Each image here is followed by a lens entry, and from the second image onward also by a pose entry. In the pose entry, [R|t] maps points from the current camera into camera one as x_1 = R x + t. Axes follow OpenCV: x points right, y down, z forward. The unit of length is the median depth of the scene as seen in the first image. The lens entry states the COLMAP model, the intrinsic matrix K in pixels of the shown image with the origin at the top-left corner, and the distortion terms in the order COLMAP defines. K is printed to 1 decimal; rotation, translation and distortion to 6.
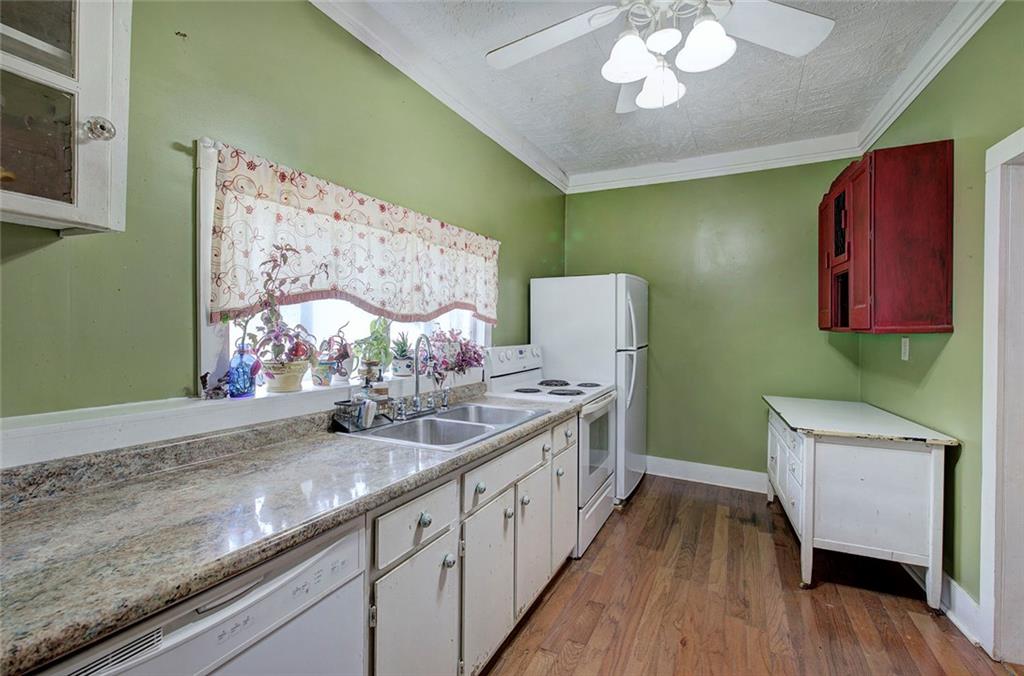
lens RADIAL K [[433.6, 0, 513.6], [0, 433.6, 333.6], [0, 0, 1]] dist [-0.002900, 0.000576]
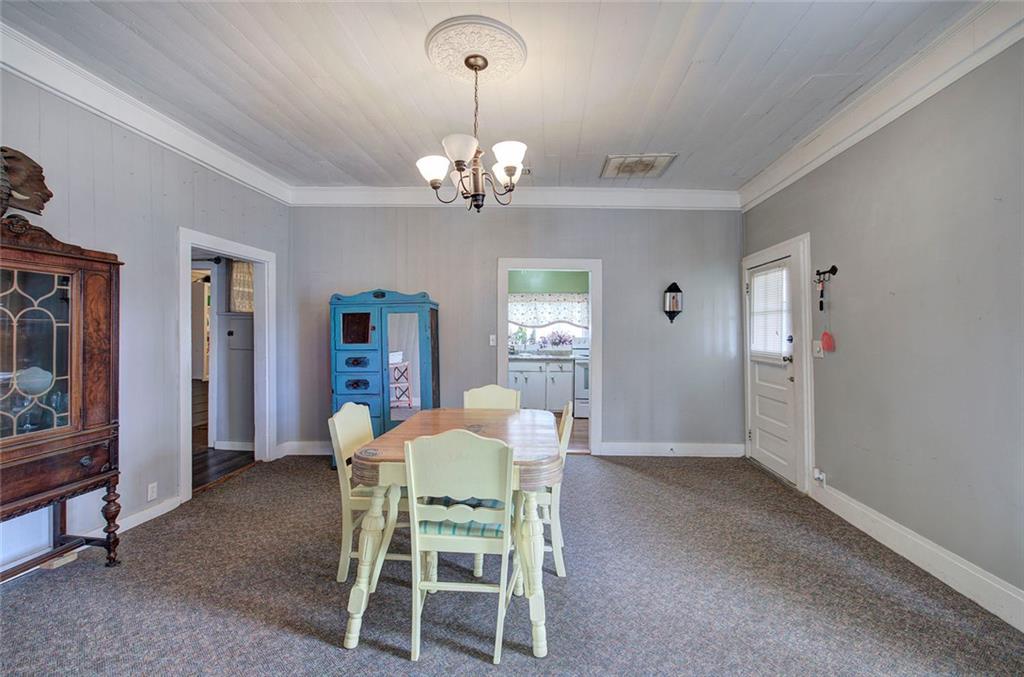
lens RADIAL K [[433.6, 0, 515.7], [0, 433.6, 334.5], [0, 0, 1]] dist [-0.002900, 0.000576]
pose [[0.377416, 0.002911, -0.926039, 3.071708], [-0.006648, 0.999978, 0.000434, 0.022150], [0.926020, 0.005992, 0.377427, -0.414569]]
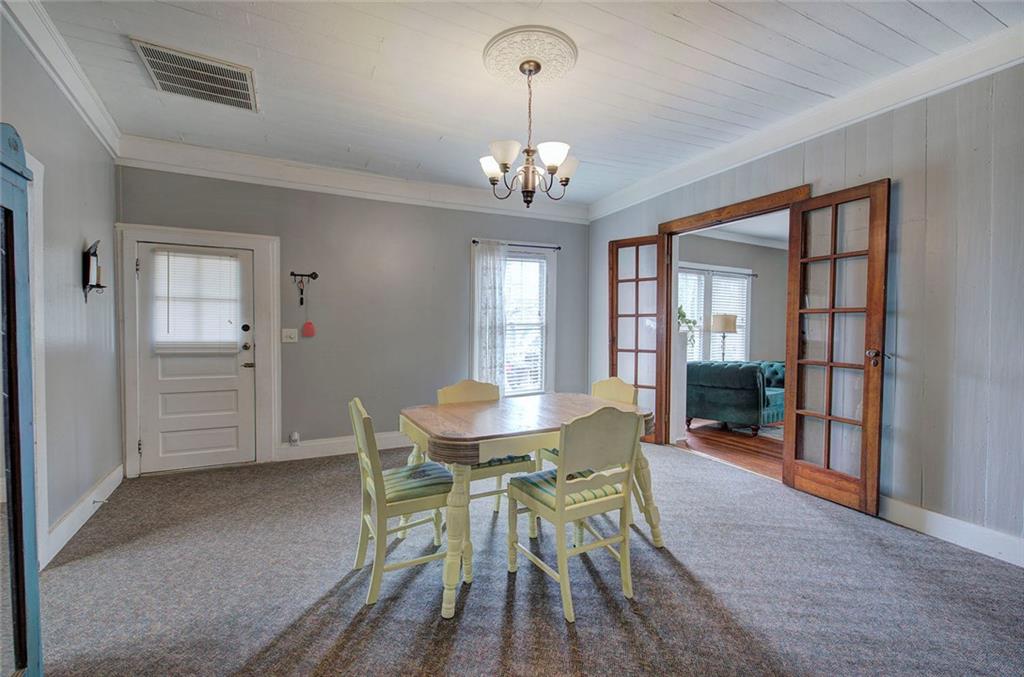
lens RADIAL K [[433.6, 0, 511.6], [0, 433.6, 340.5], [0, 0, 1]] dist [-0.002900, 0.000576]
pose [[0.601400, -0.014299, 0.798820, 0.871474], [0.001224, 0.999855, 0.016976, 0.061031], [-0.798947, -0.009232, 0.601330, -0.793835]]
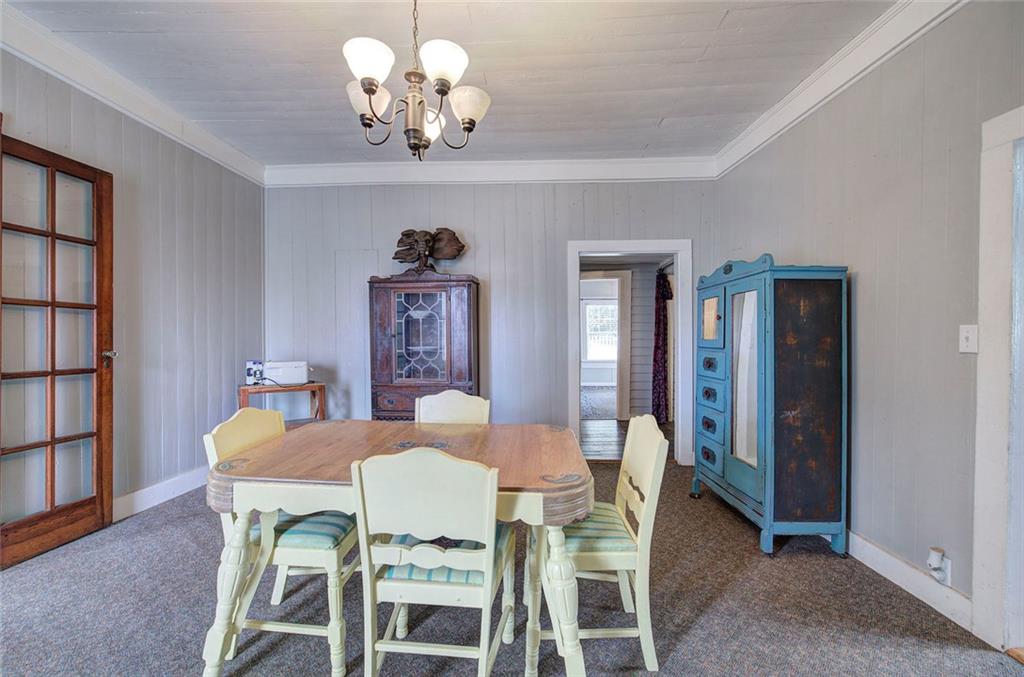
lens RADIAL K [[433.6, 0, 512.6], [0, 433.6, 337.0], [0, 0, 1]] dist [-0.002900, 0.000576]
pose [[-0.918882, -0.000298, -0.394532, 2.092077], [-0.007428, 0.999836, 0.016544, 0.043643], [0.394462, 0.018133, -0.918733, 0.836752]]
